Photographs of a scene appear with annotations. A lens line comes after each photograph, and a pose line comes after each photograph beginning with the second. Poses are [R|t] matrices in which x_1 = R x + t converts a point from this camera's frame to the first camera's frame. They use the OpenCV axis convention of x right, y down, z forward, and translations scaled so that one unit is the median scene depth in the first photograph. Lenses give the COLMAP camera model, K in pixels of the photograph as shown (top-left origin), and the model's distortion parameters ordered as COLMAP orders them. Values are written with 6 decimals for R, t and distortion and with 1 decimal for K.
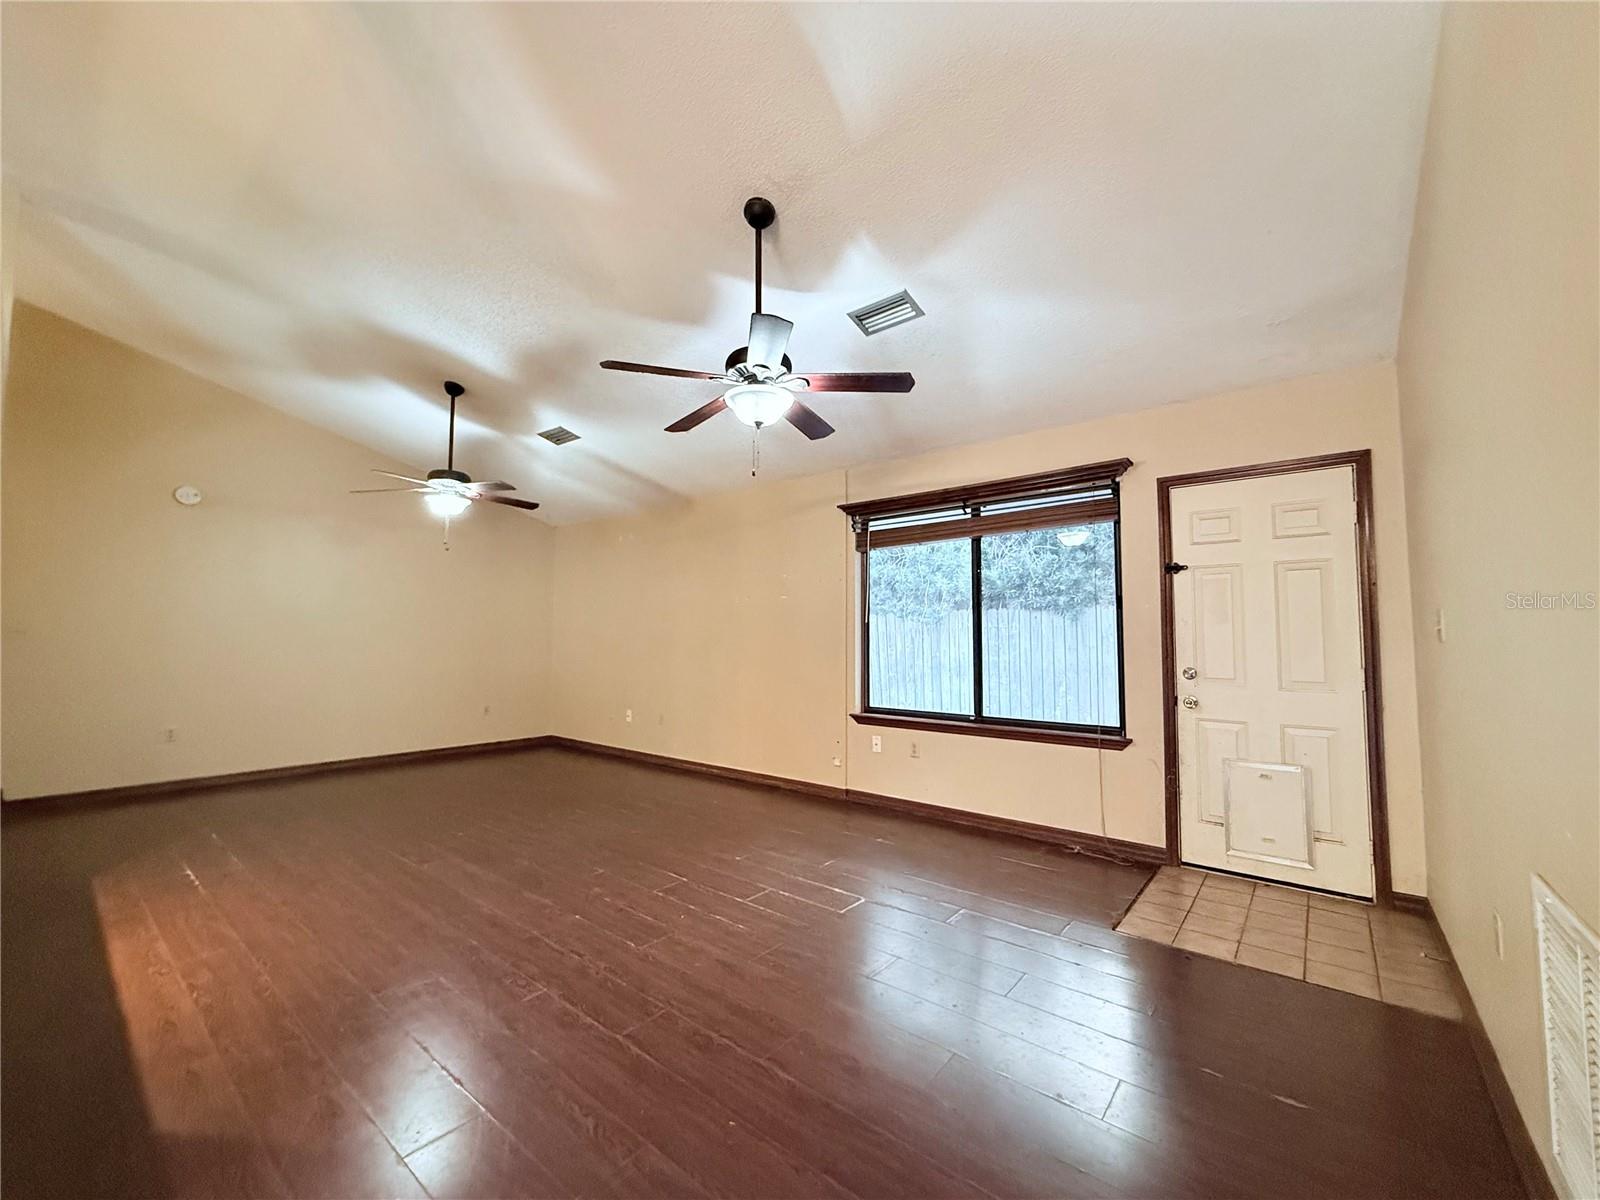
lens RADIAL K [[639.9, 0, 794.4], [0, 639.9, 602.2], [0, 0, 1]] dist [-0.002364, 0.000160]
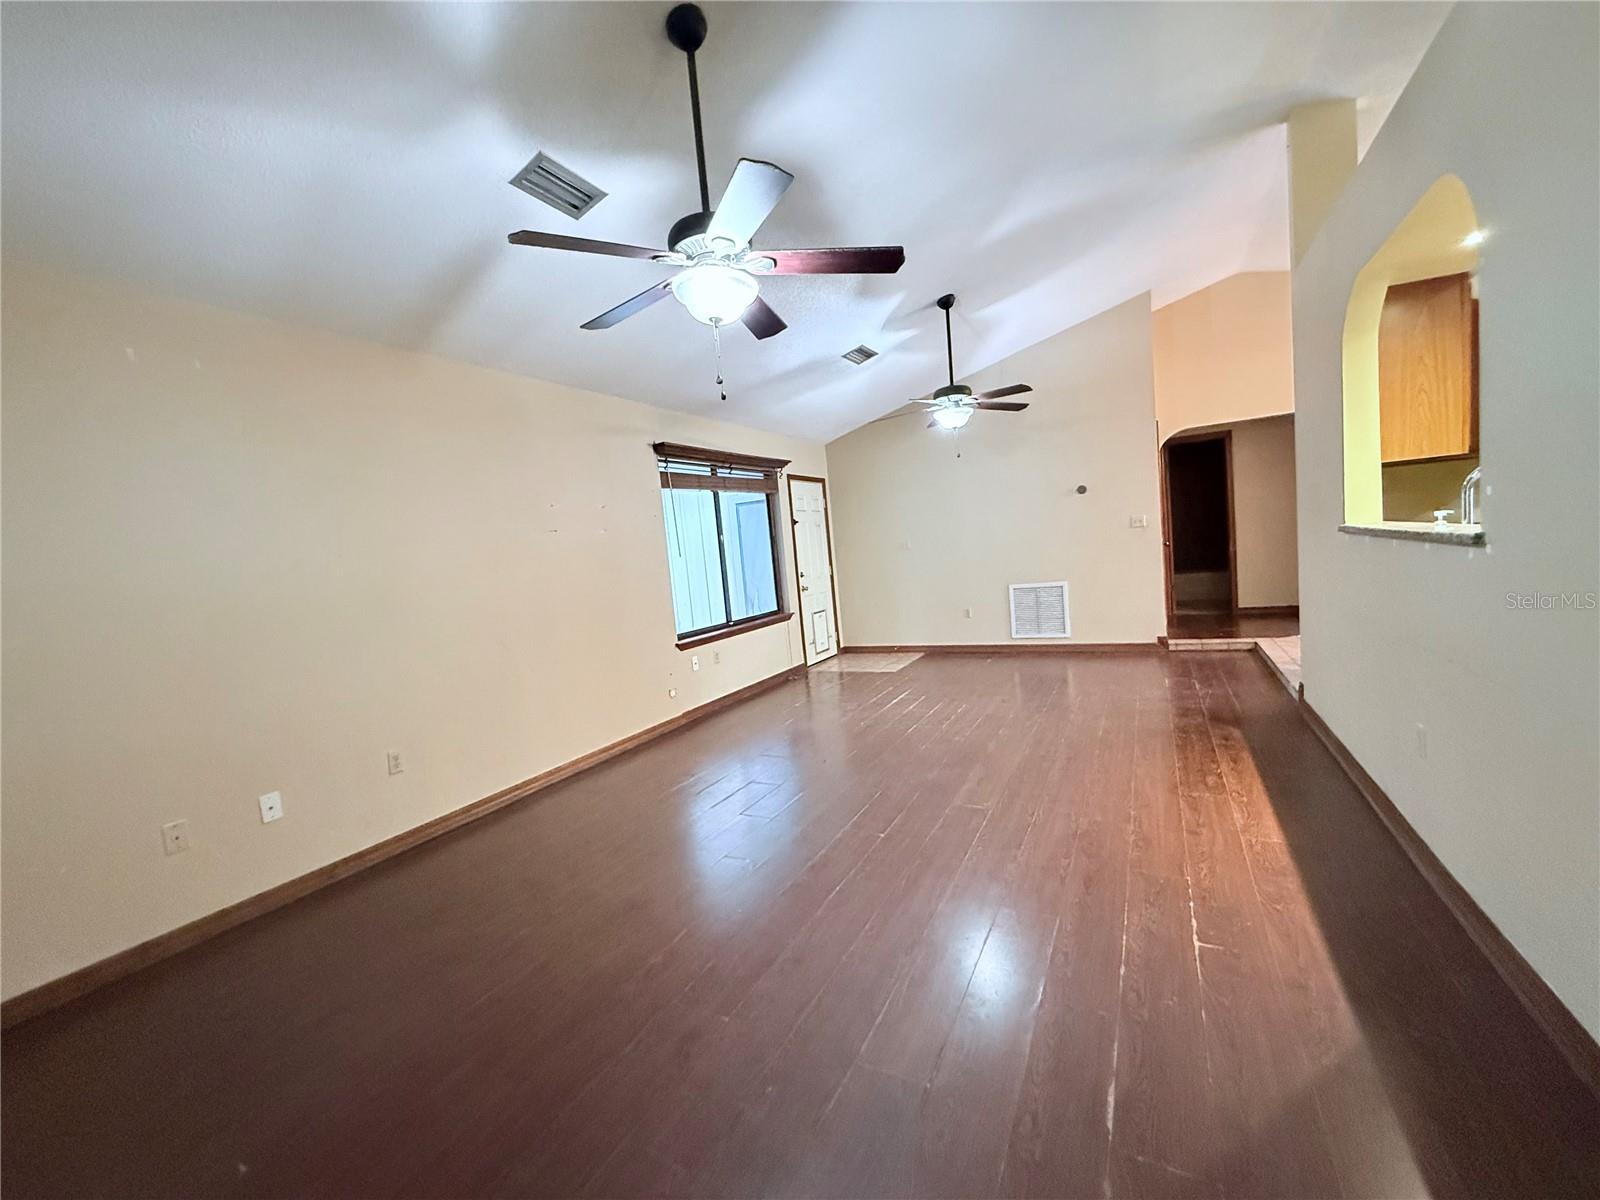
lens RADIAL K [[639.9, 0, 794.4], [0, 639.9, 602.2], [0, 0, 1]] dist [-0.002364, 0.000160]
pose [[-0.182755, -0.067930, 0.980809, -1.215434], [0.032915, 0.996628, 0.075159, 0.039918], [-0.982607, 0.046019, -0.179903, 1.231251]]
